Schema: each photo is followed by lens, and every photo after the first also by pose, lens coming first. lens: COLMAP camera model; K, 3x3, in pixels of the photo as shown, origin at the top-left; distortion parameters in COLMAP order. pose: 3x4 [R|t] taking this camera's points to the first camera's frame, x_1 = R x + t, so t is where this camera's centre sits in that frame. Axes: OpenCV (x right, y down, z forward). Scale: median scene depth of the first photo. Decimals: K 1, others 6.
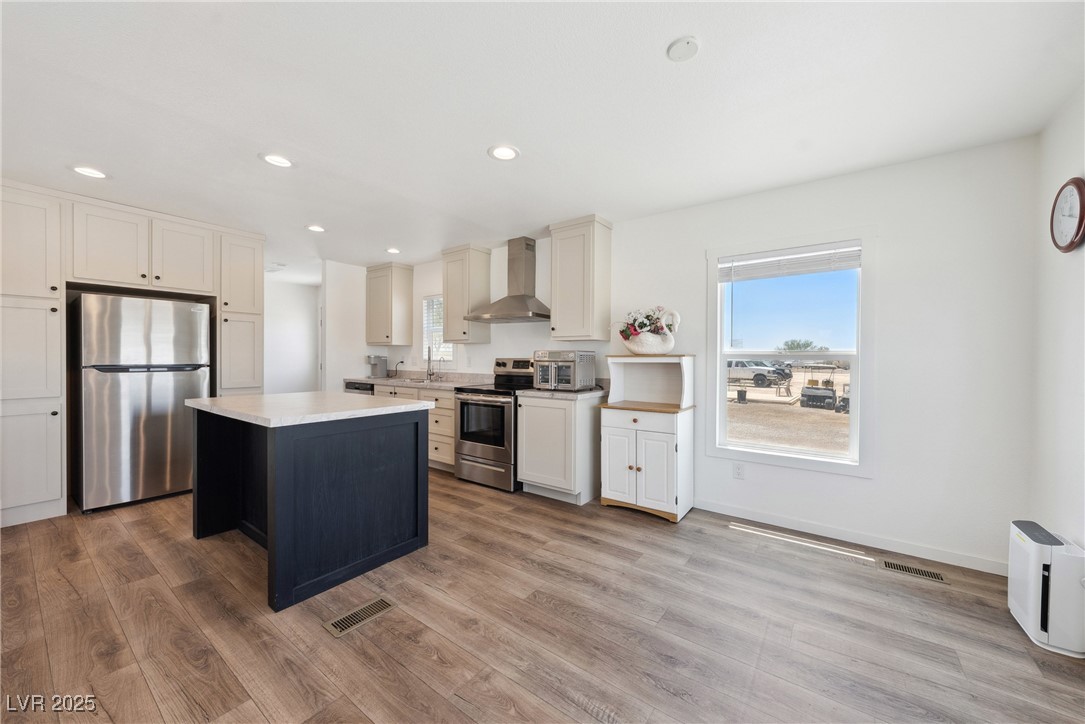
lens RADIAL K [[399.2, 0, 545.5], [0, 399.2, 360.1], [0, 0, 1]] dist [-0.001858, 0.000714]
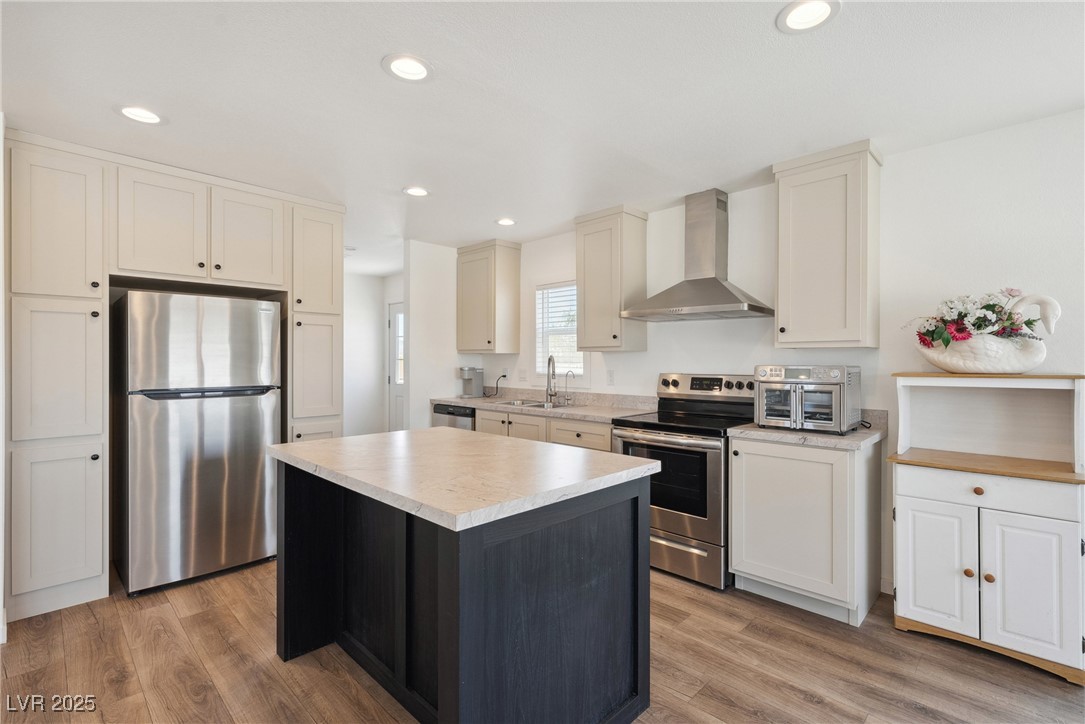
lens RADIAL K [[493.4, 0, 548.7], [0, 493.4, 359.3], [0, 0, 1]] dist [0.003121, -0.000262]
pose [[0.990330, -0.005387, -0.138627, -0.265974], [0.004161, 0.999950, -0.009133, -0.029607], [0.138669, 0.008468, 0.990303, 0.205241]]
